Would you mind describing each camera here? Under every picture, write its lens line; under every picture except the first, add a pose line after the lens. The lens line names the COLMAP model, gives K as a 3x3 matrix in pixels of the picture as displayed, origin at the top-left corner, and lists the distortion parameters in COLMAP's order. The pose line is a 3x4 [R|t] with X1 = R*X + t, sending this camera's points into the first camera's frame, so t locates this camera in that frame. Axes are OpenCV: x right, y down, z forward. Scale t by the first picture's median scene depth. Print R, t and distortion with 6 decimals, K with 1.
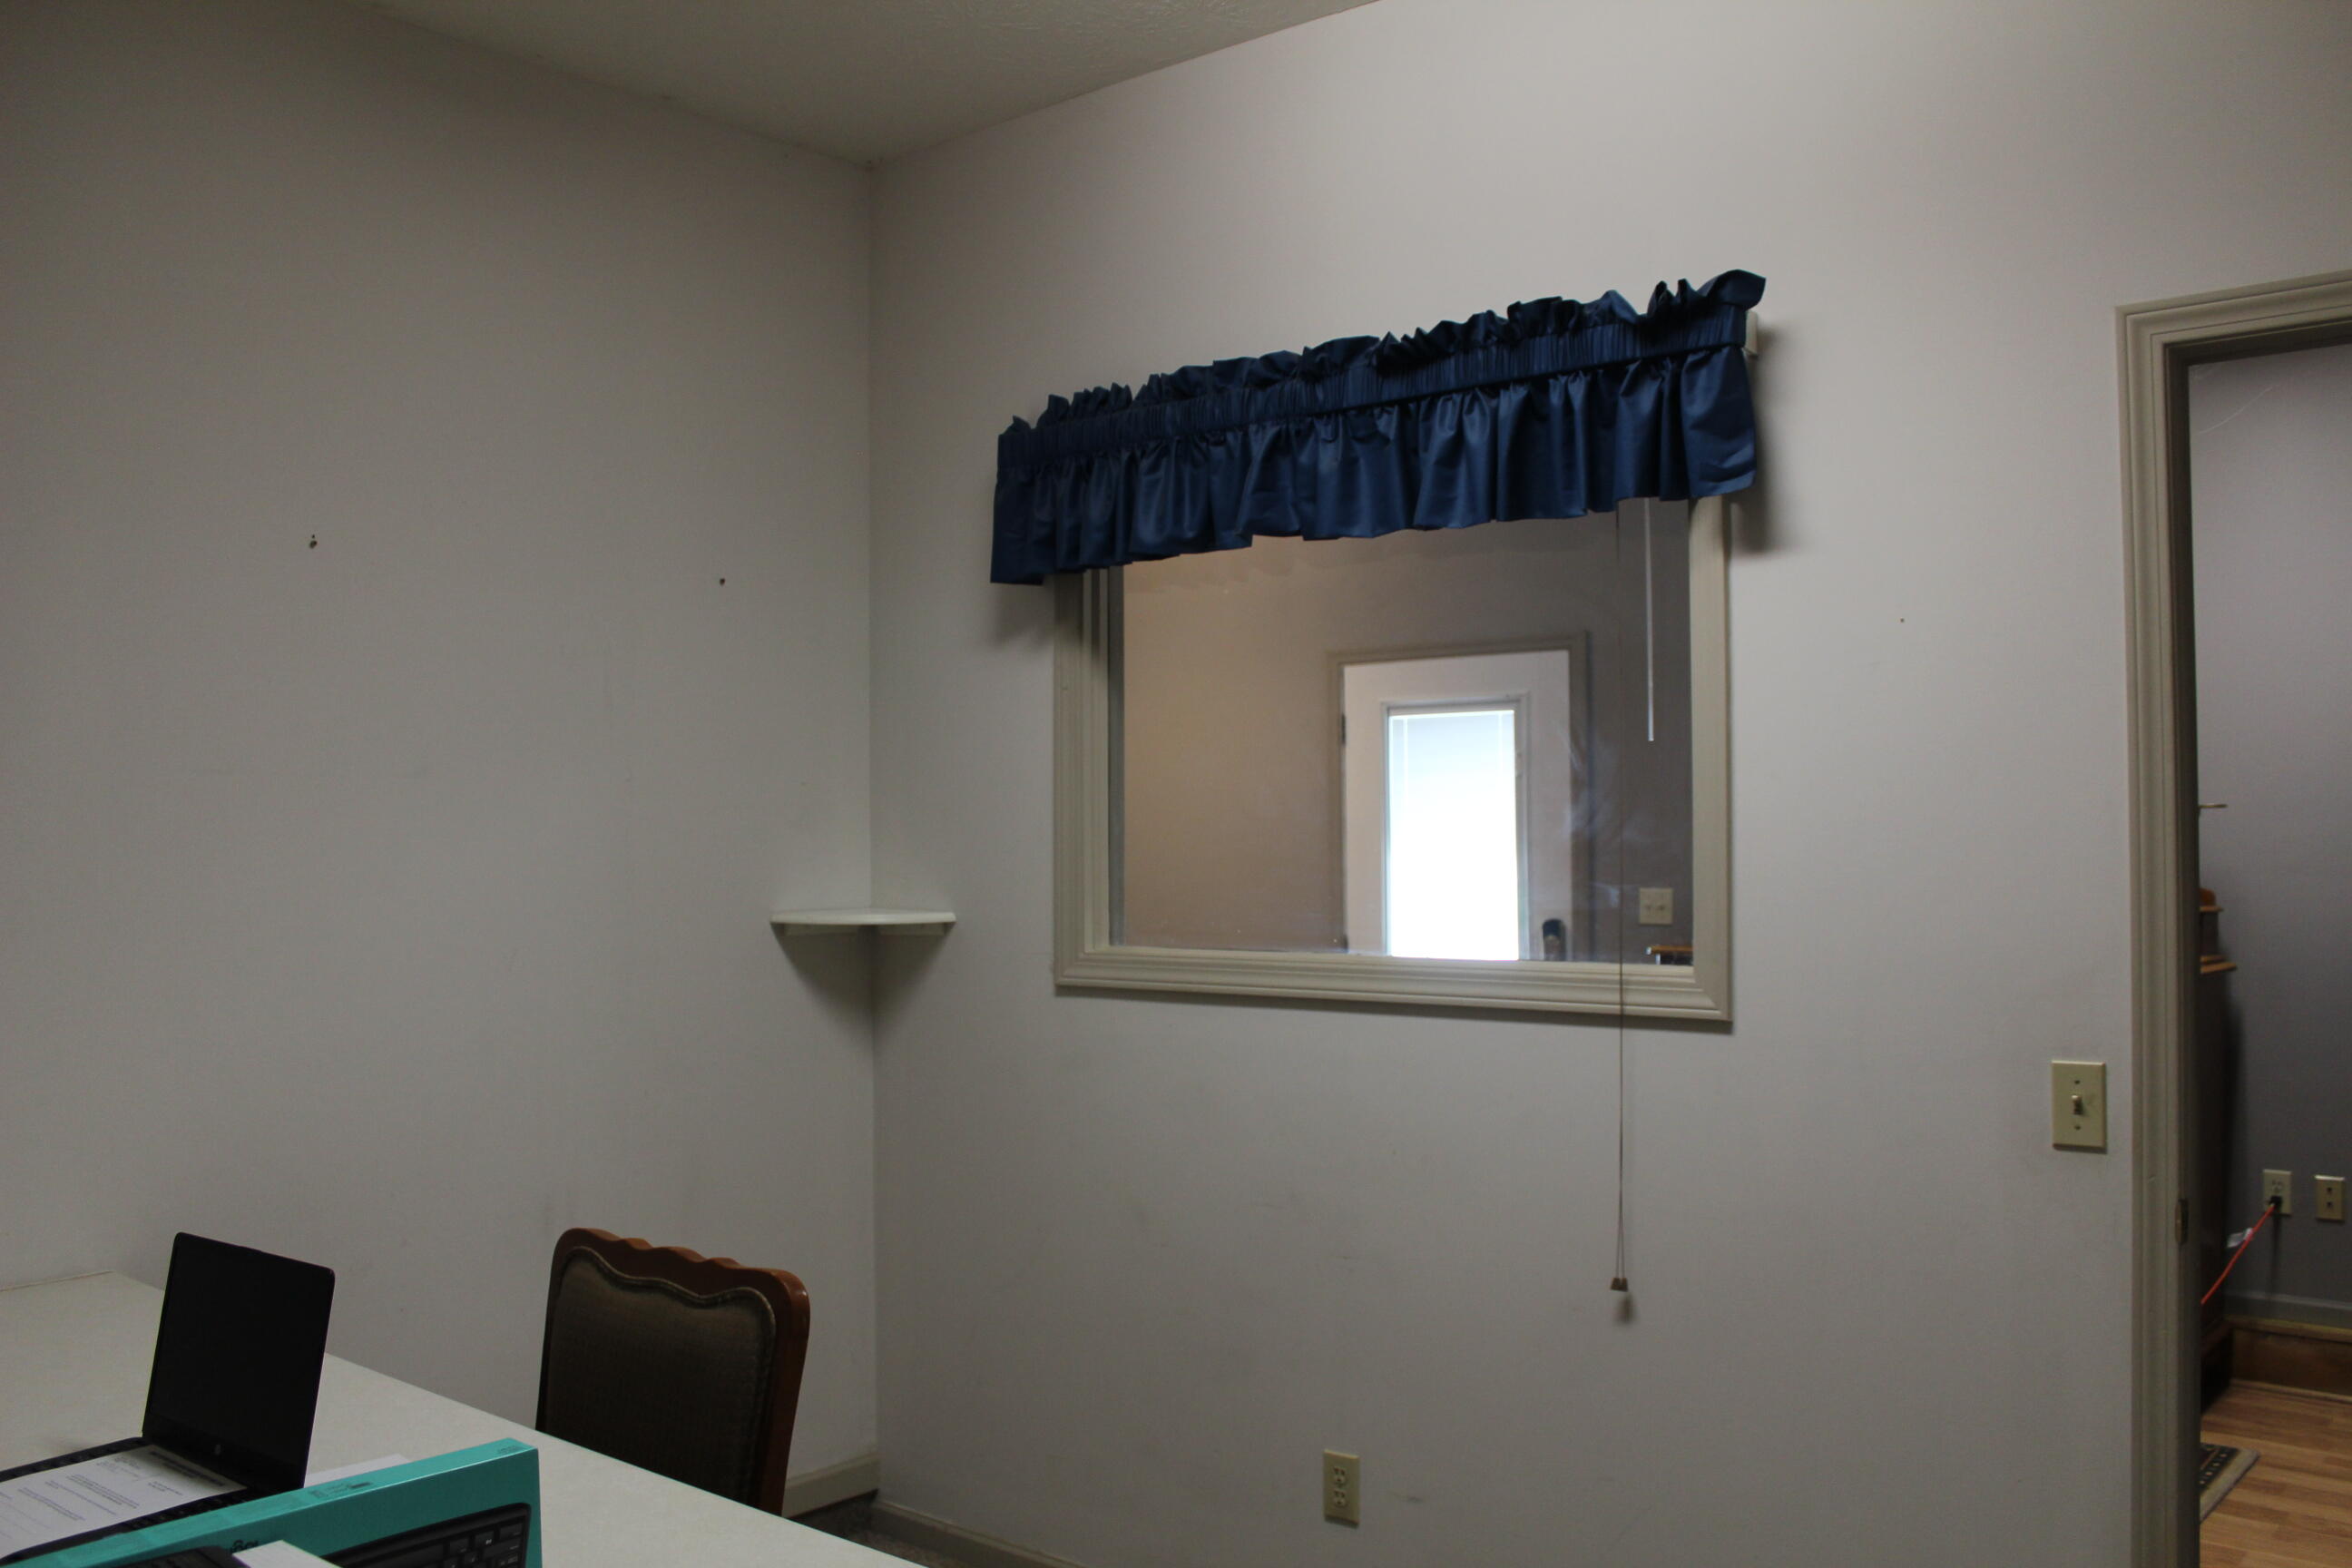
lens RADIAL K [[1972.1, 0, 1208.8], [0, 1972.1, 794.3], [0, 0, 1]] dist [-0.179273, 0.175615]
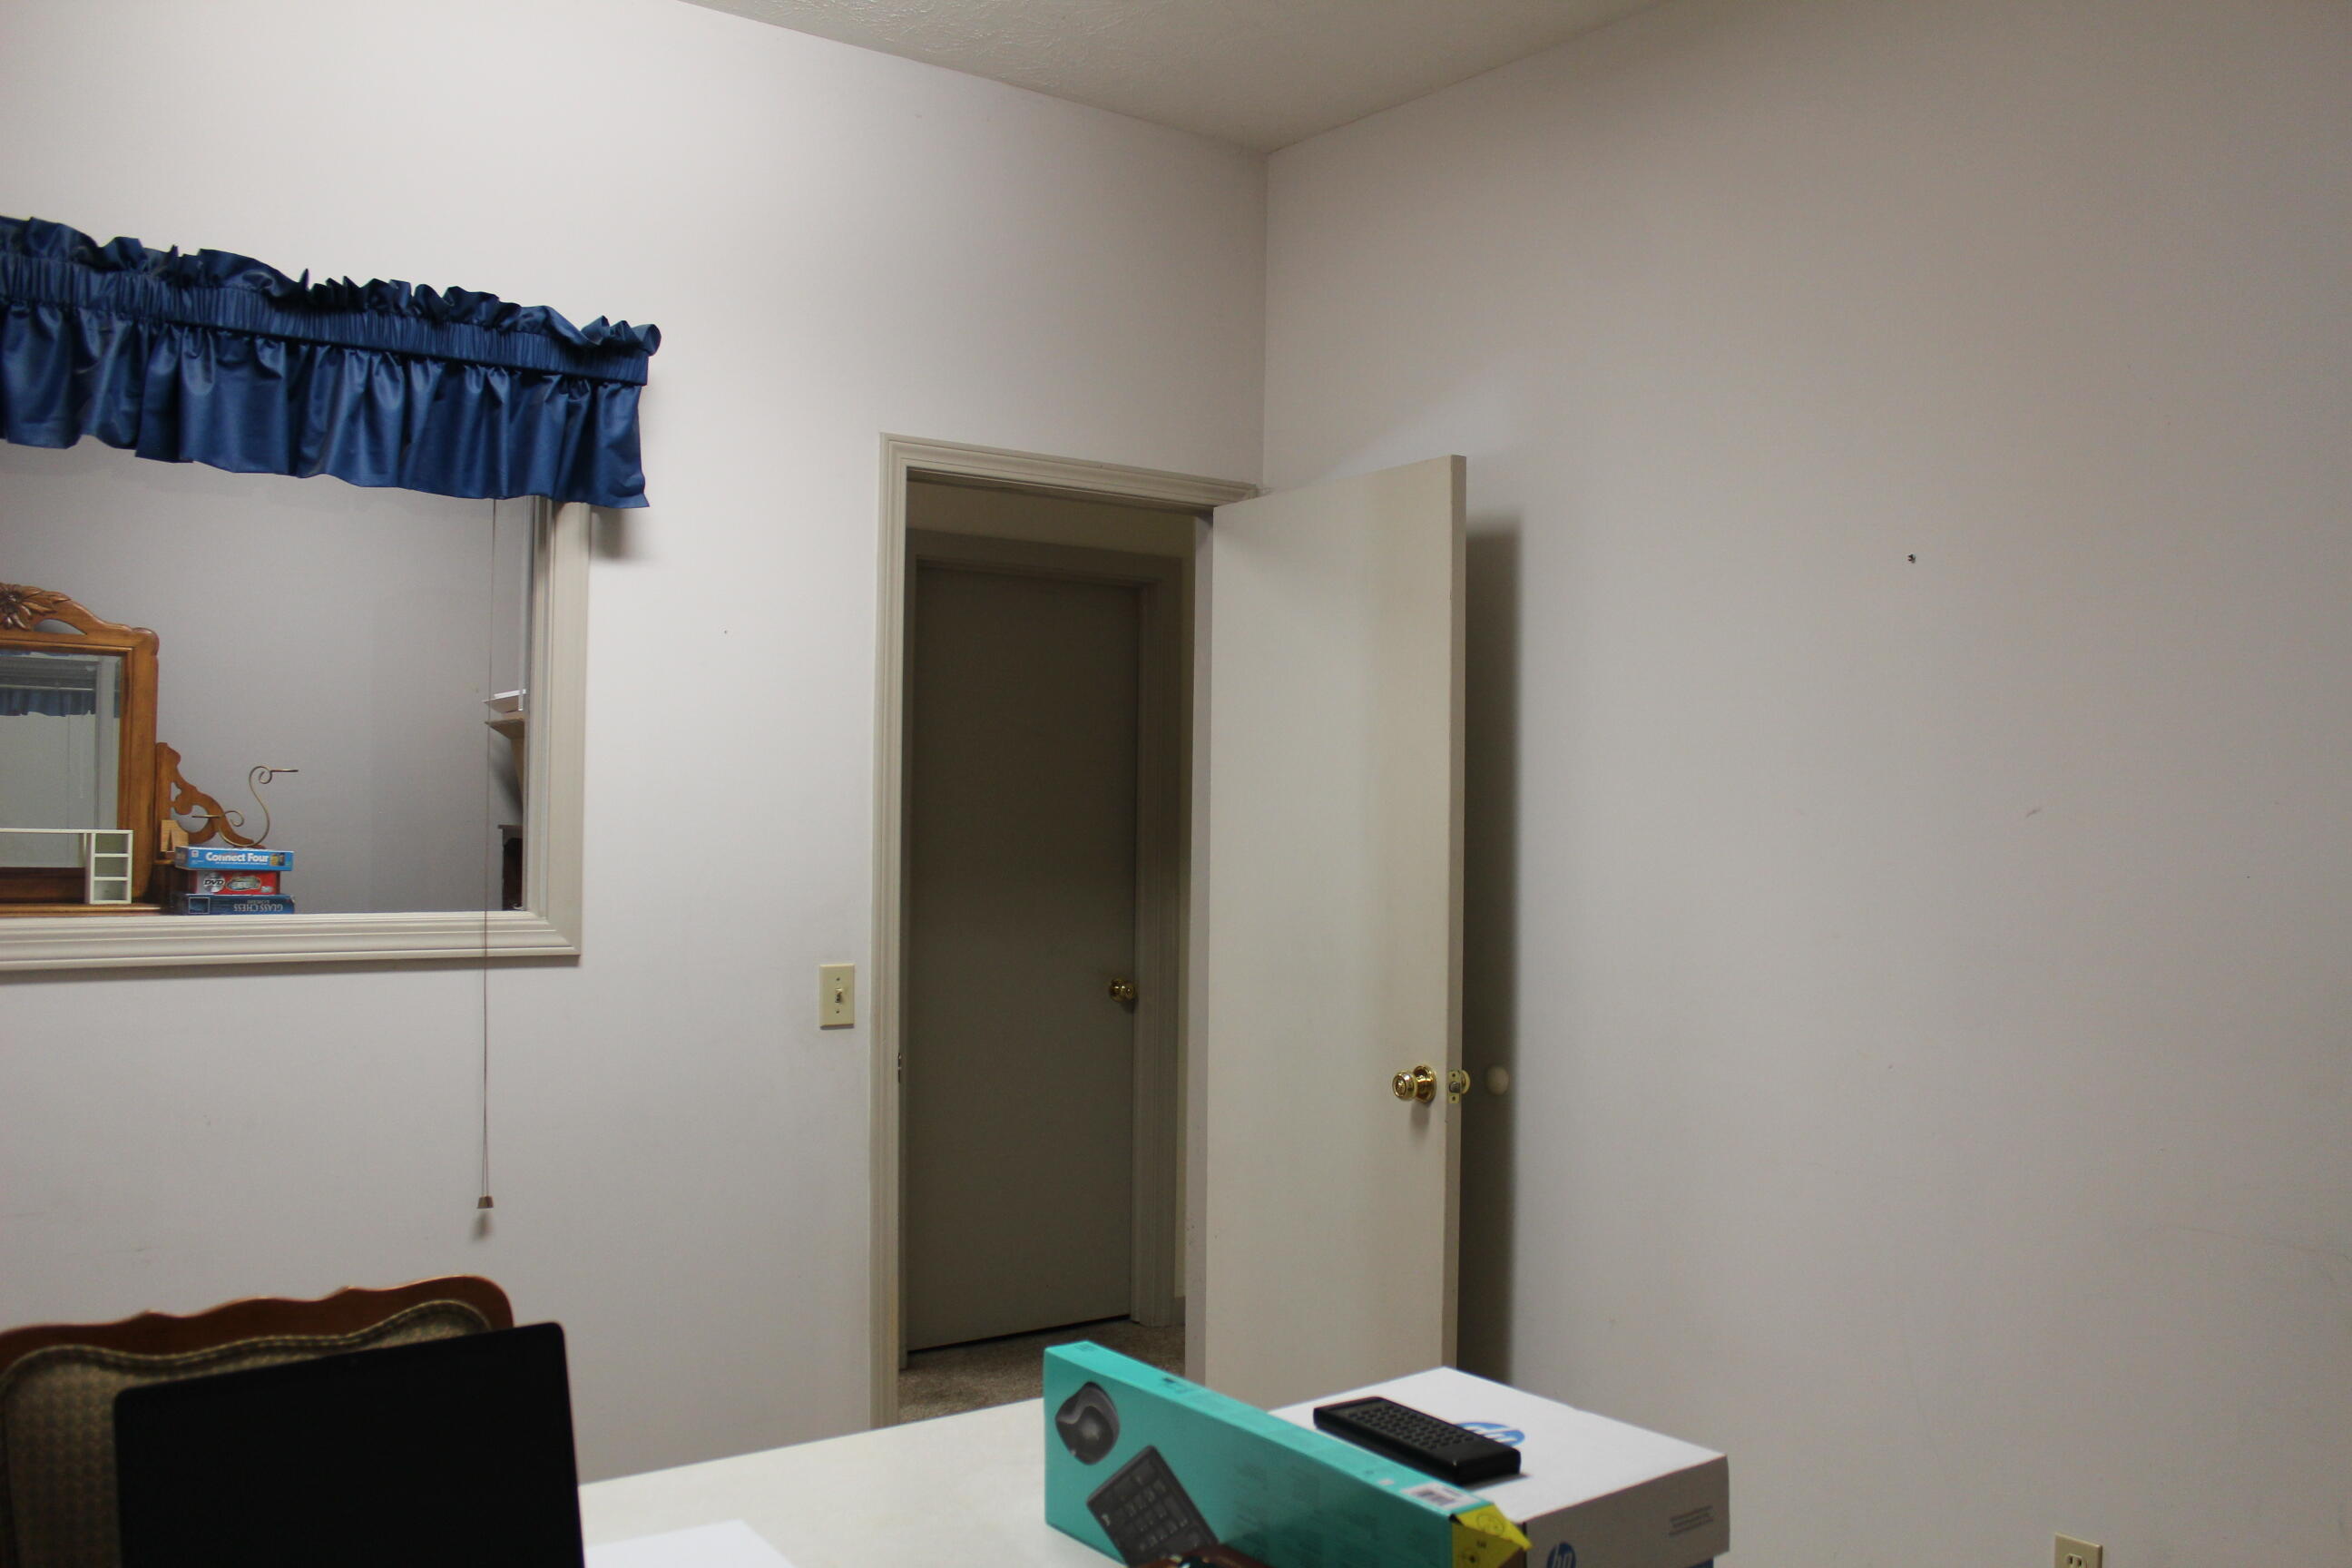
lens RADIAL K [[1972.1, 0, 1208.8], [0, 1972.1, 794.3], [0, 0, 1]] dist [-0.179273, 0.175615]
pose [[0.219562, 0.019415, 0.975405, -0.758922], [-0.033779, 0.999354, -0.012288, 0.020891], [-0.975014, -0.030250, 0.220075, 0.366651]]
